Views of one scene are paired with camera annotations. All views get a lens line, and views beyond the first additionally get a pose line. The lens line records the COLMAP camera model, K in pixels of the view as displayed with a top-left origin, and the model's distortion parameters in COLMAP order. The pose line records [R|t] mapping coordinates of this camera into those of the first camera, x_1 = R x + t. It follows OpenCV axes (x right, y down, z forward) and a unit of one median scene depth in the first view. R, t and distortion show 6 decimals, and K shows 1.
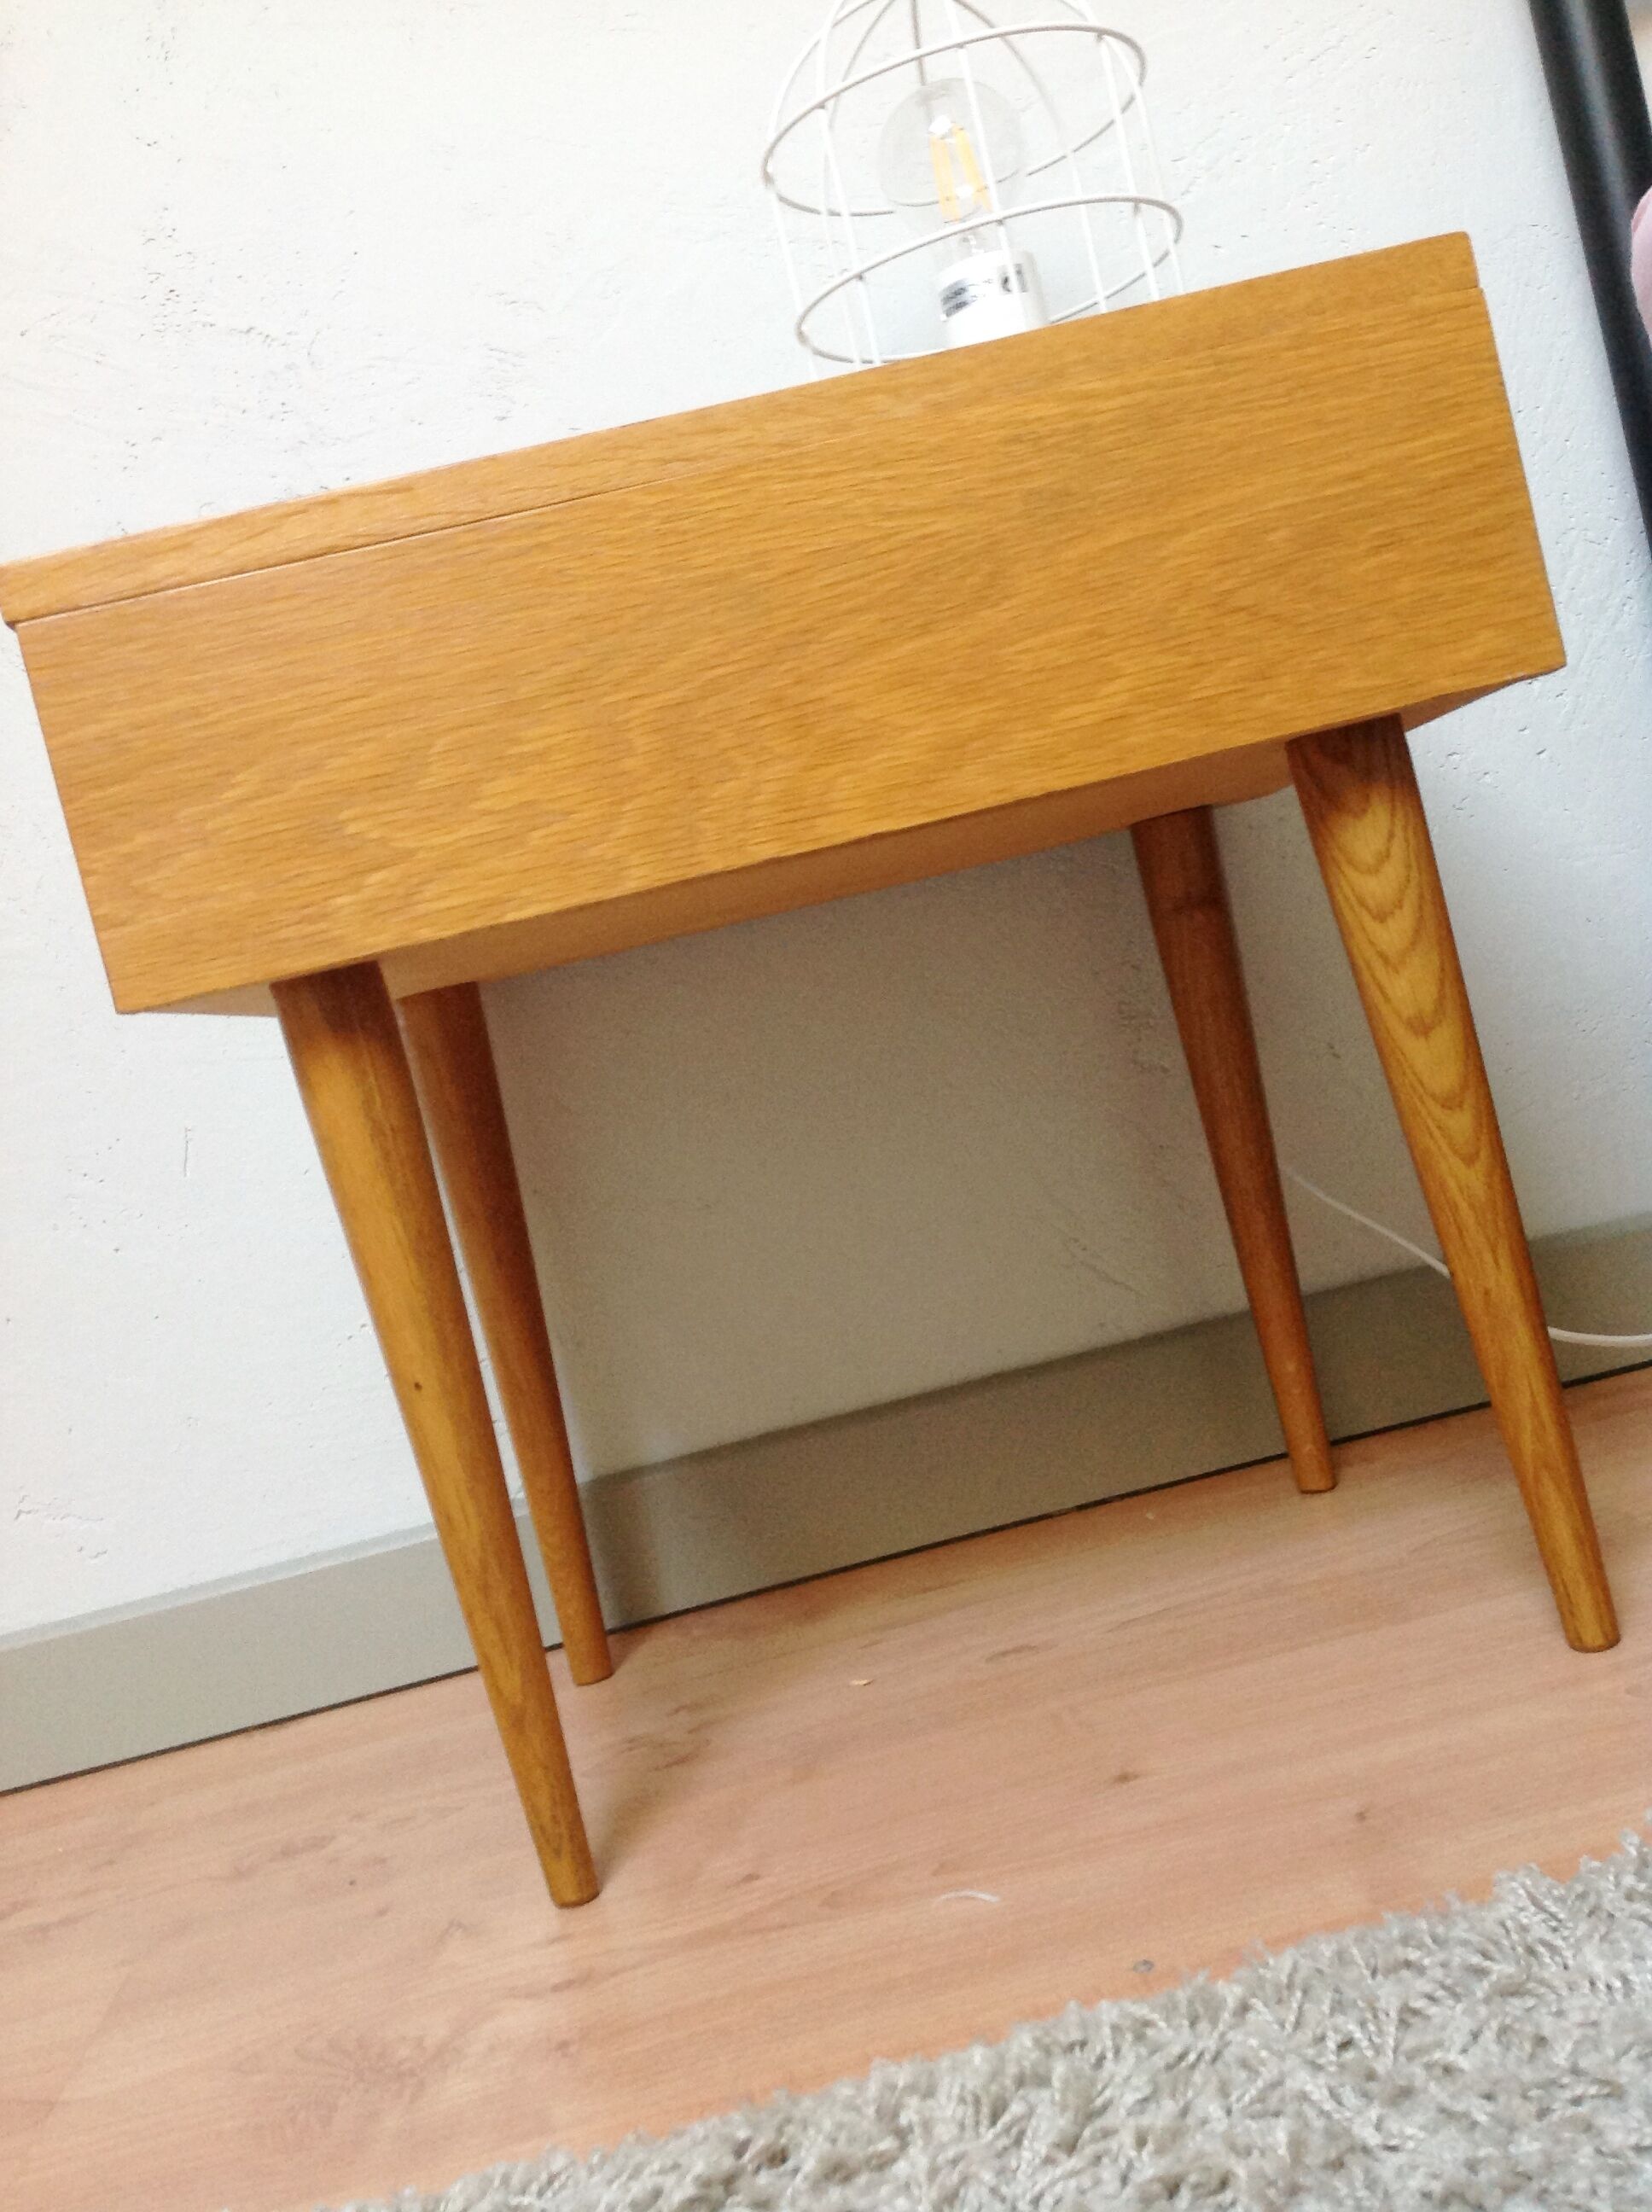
lens RADIAL K [[2080.7, 0, 831.0], [0, 2080.7, 1118.2], [0, 0, 1]] dist [0.129172, -0.289472]
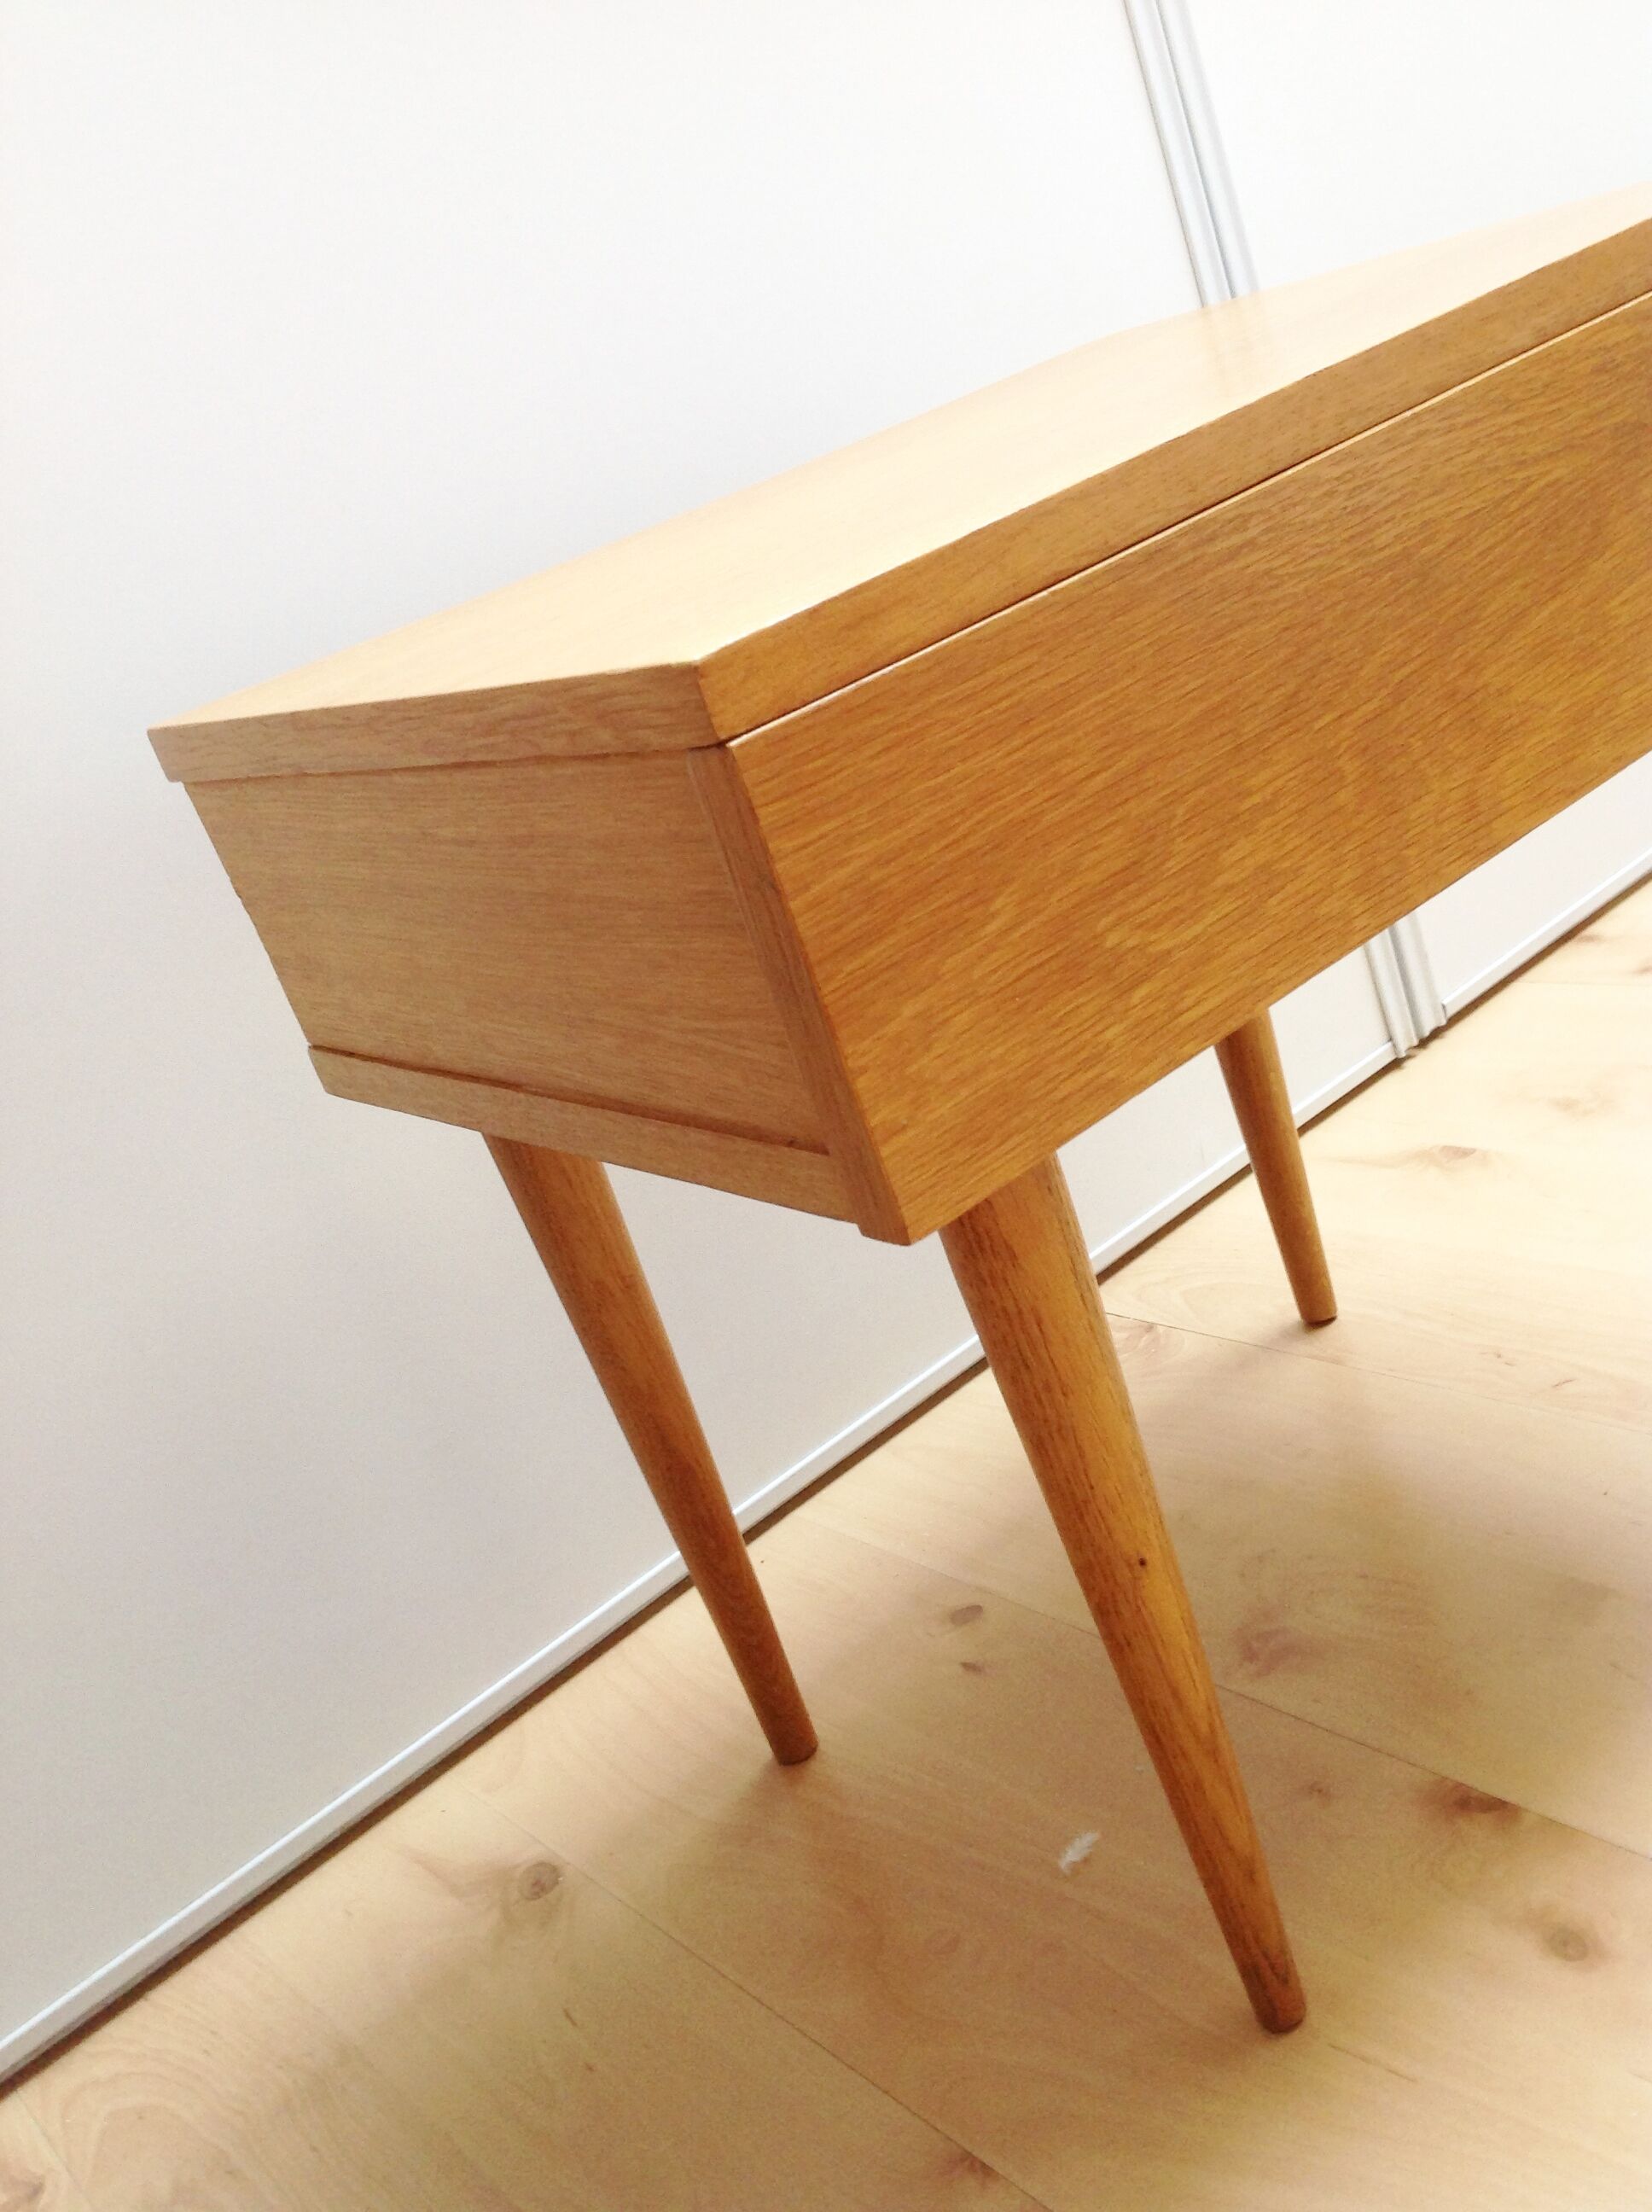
lens RADIAL K [[2099.5, 0, 826.0], [0, 2099.5, 1106.0], [0, 0, 1]] dist [0.132634, -0.329642]
pose [[0.829976, -0.231601, 0.507446, -0.722903], [0.153702, 0.969467, 0.191076, -0.242202], [-0.536205, -0.080593, 0.840232, 0.389473]]
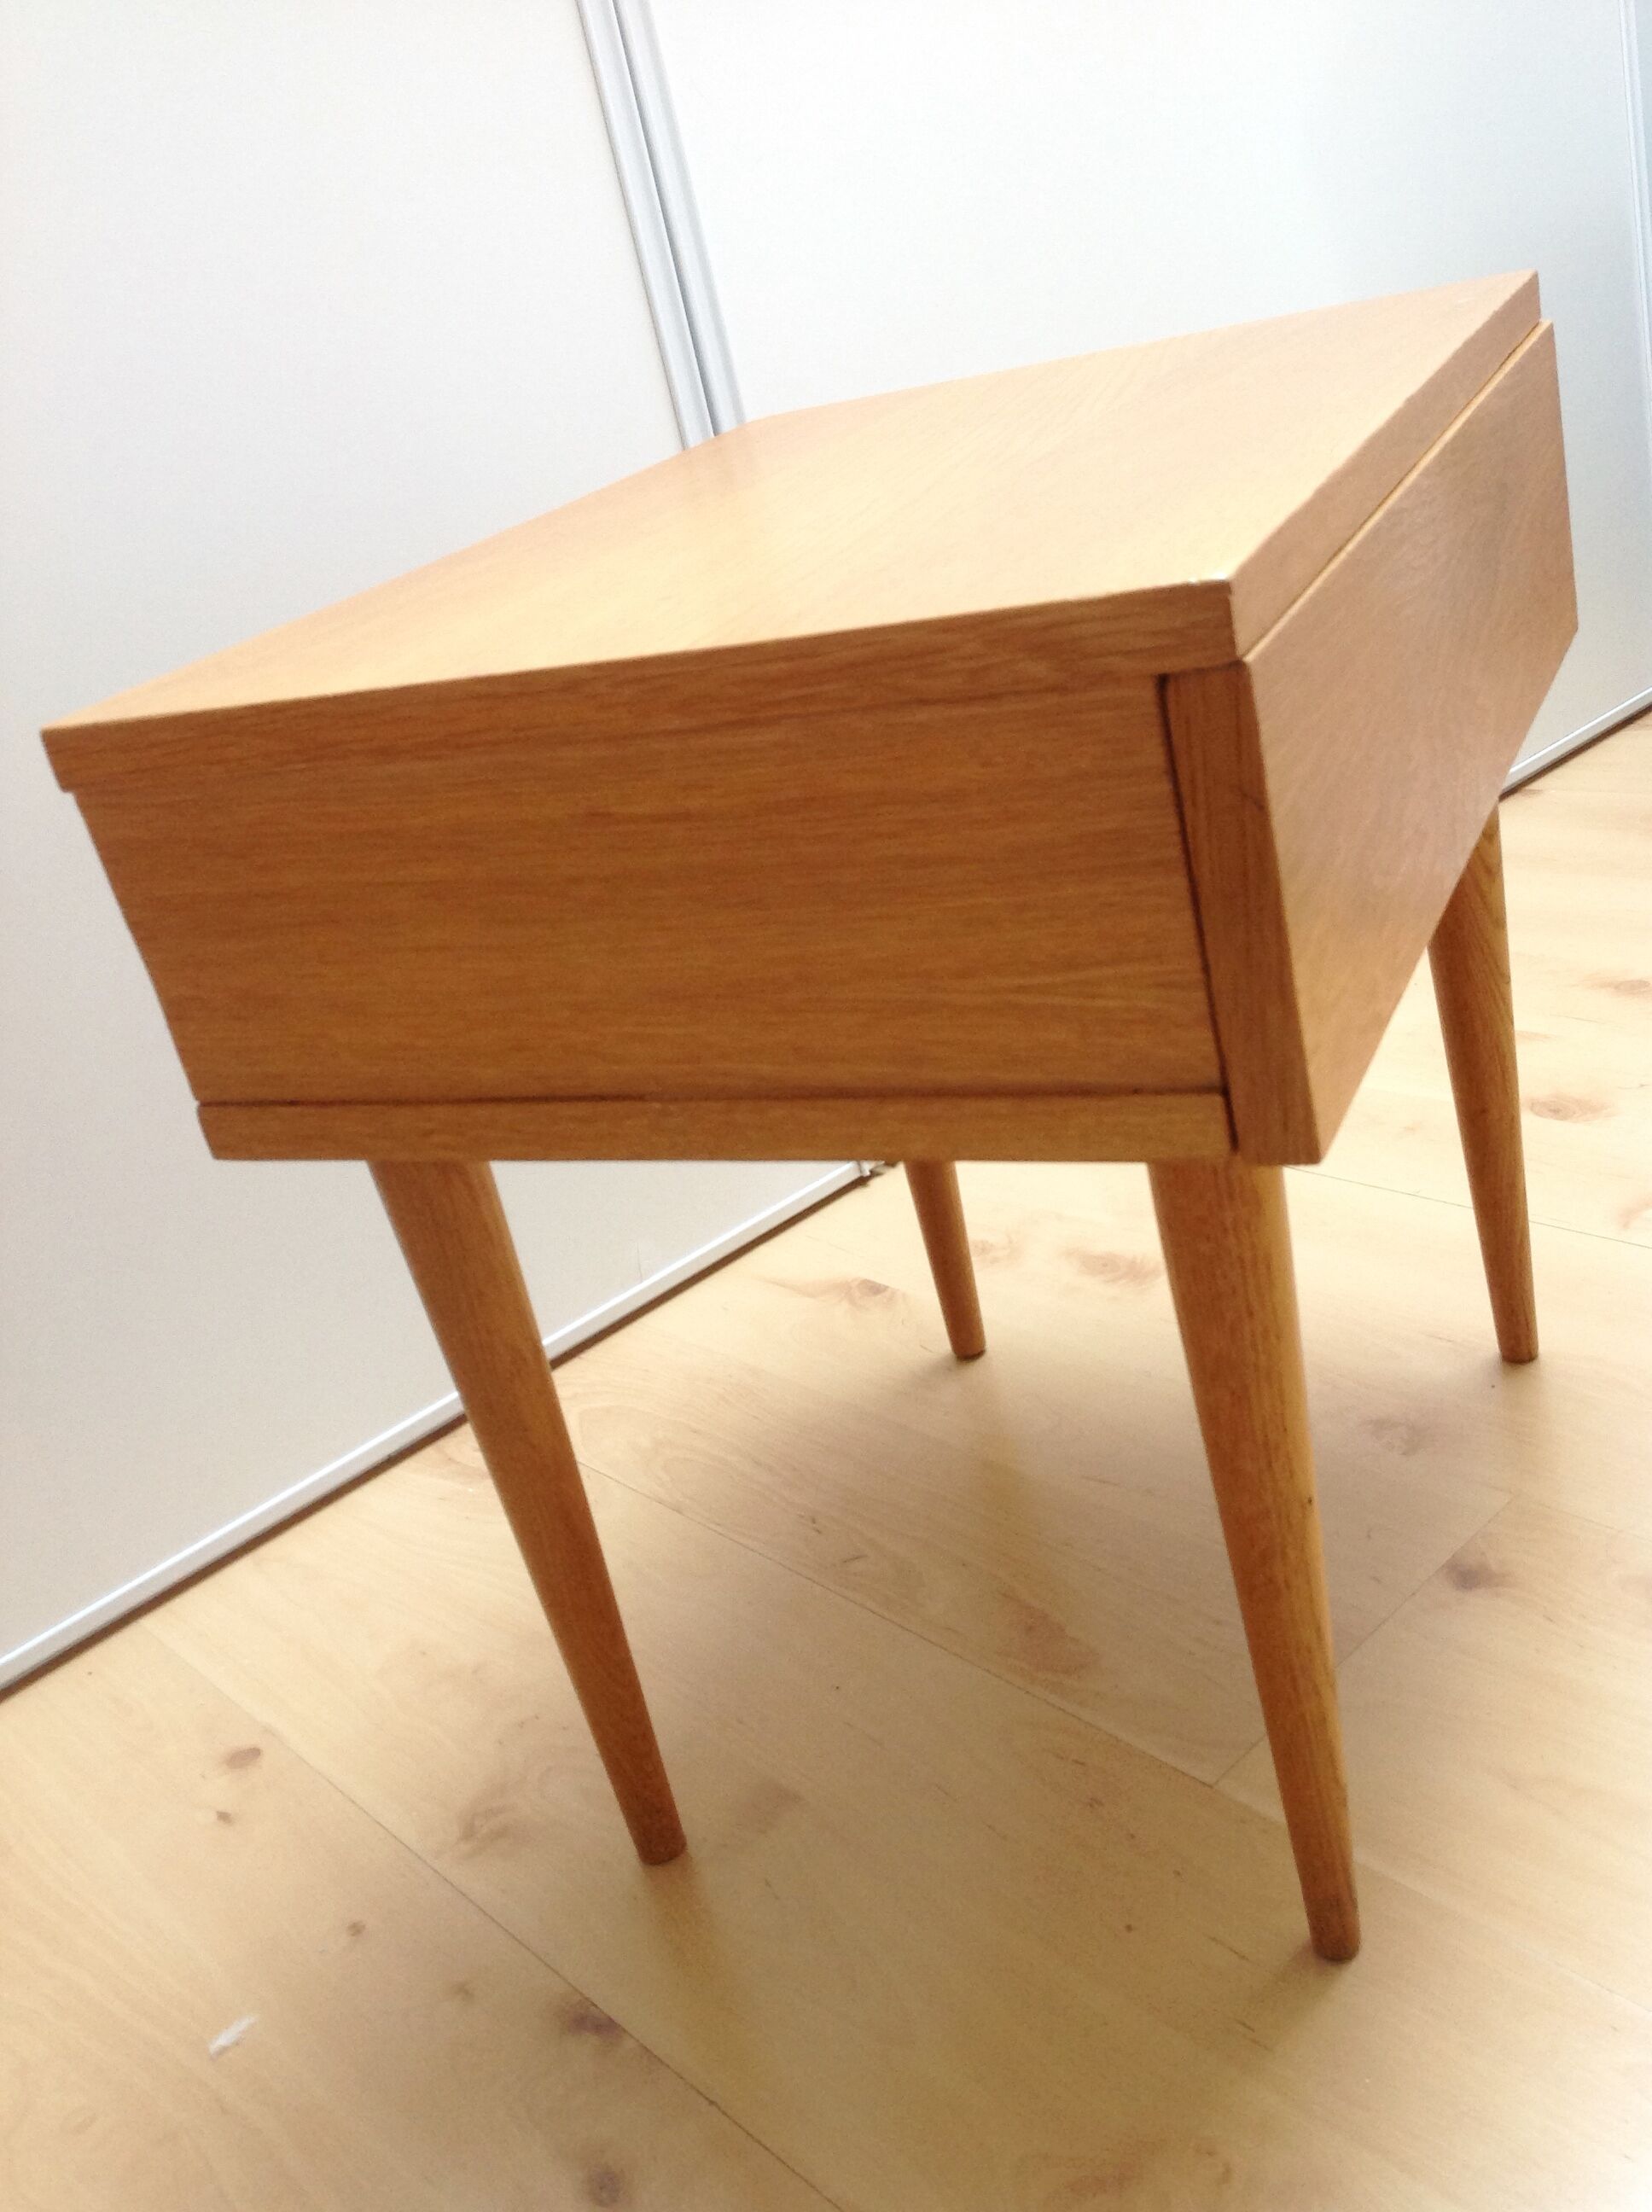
lens RADIAL K [[2080.7, 0, 831.0], [0, 2080.7, 1118.2], [0, 0, 1]] dist [0.129172, -0.289472]
pose [[0.493173, -0.218477, 0.842050, -1.042600], [0.135096, 0.975441, 0.173963, -0.223713], [-0.859377, 0.027964, 0.510577, 0.738300]]
